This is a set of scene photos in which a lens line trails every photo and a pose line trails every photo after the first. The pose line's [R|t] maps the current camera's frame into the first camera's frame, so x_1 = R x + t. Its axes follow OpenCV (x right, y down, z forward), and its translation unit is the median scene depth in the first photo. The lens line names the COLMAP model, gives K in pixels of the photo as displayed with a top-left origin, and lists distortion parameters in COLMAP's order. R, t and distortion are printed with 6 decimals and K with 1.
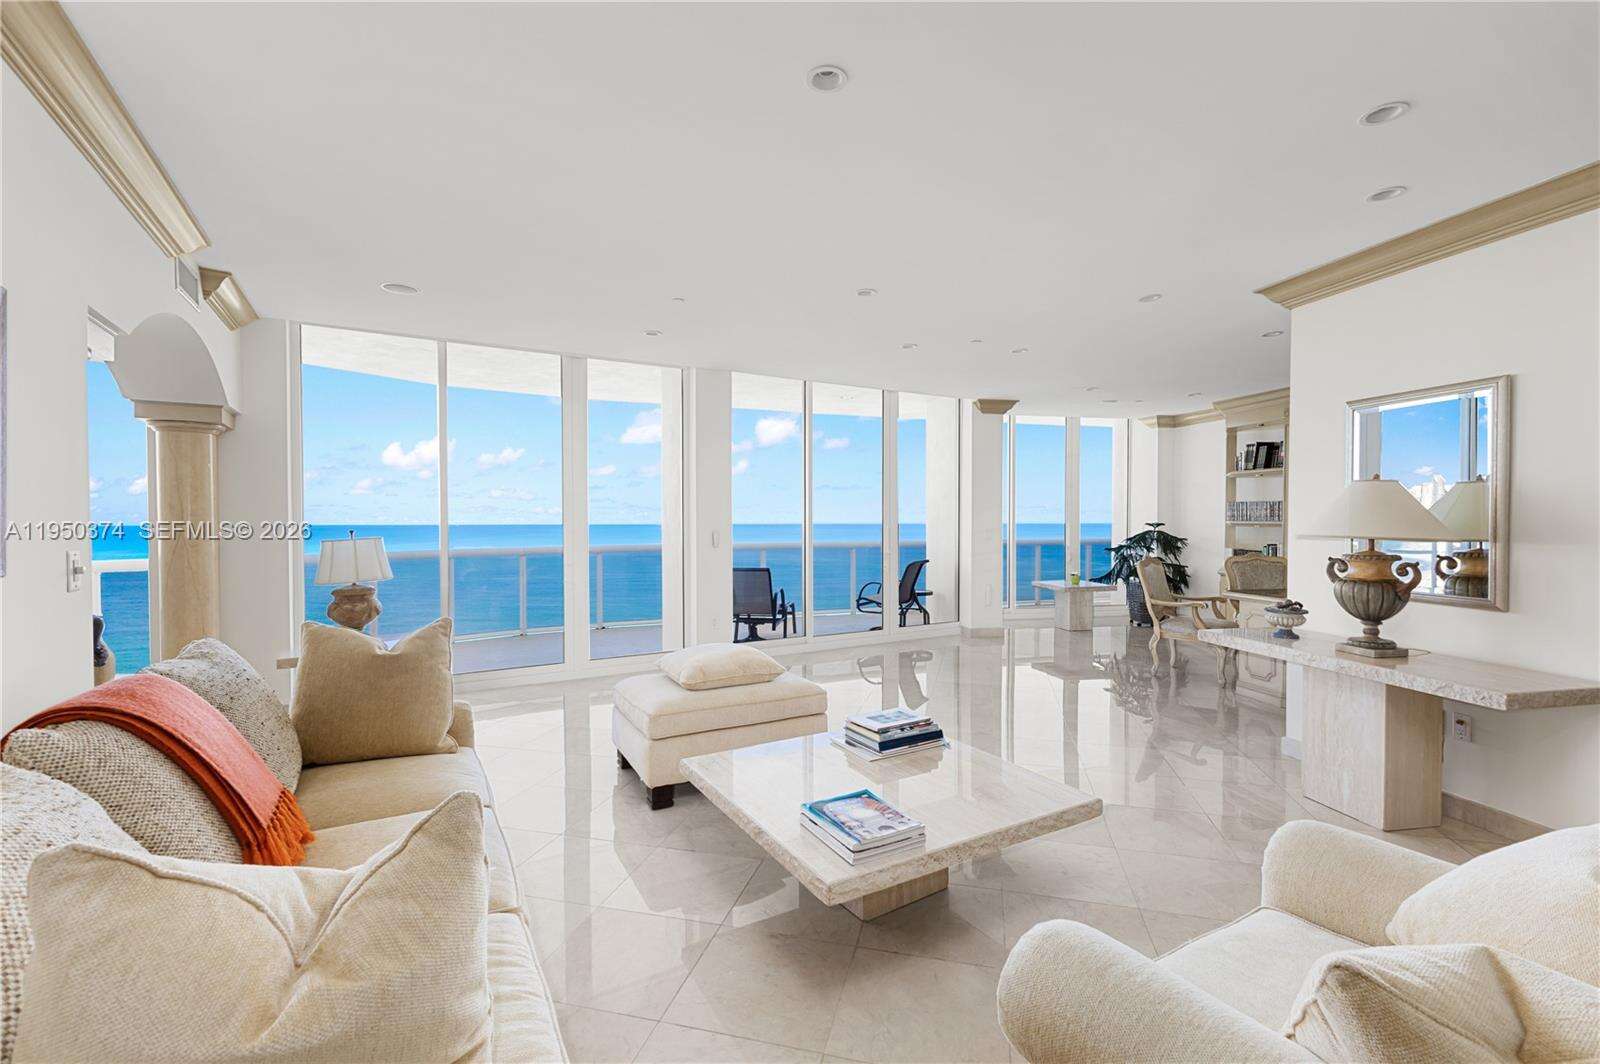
lens RADIAL K [[702.1, 0, 795.8], [0, 702.1, 527.8], [0, 0, 1]] dist [0.004522, -0.002749]
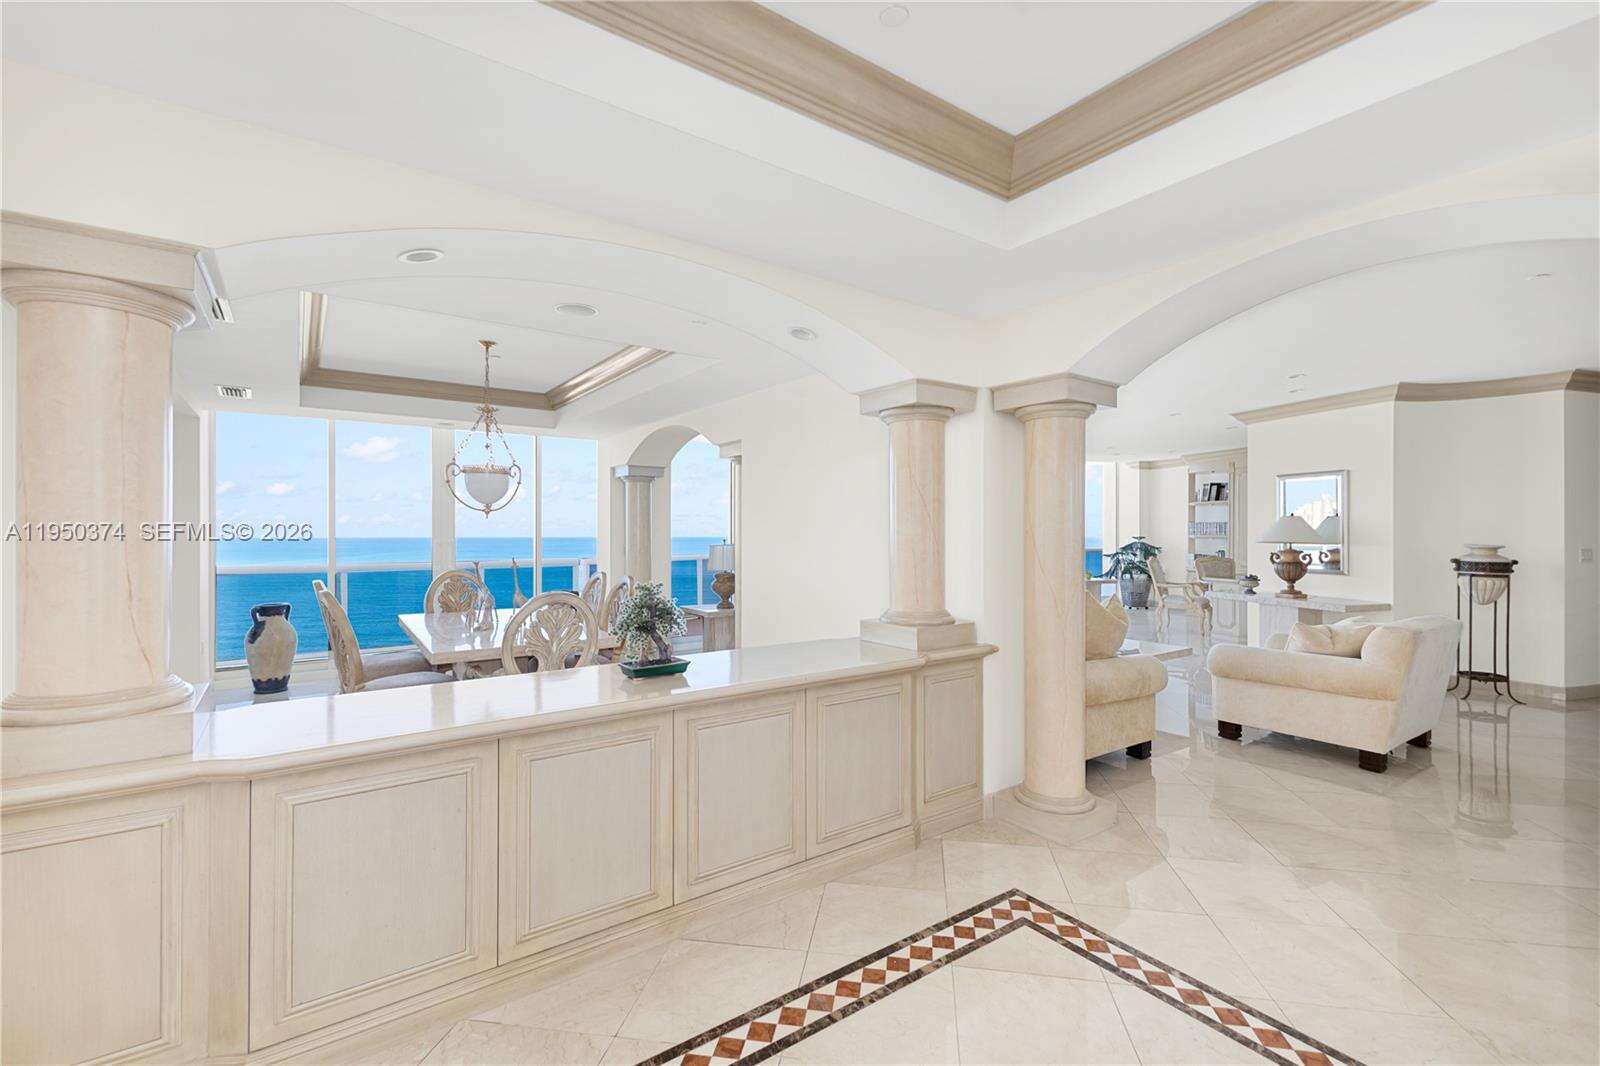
lens RADIAL K [[702.1, 0, 807.6], [0, 702.1, 532.8], [0, 0, 1]] dist [0.004522, -0.002749]
pose [[0.994150, 0.001809, 0.107991, -0.767476], [-0.000297, 0.999902, -0.014012, 0.013315], [-0.108006, 0.013898, 0.994053, -0.850519]]
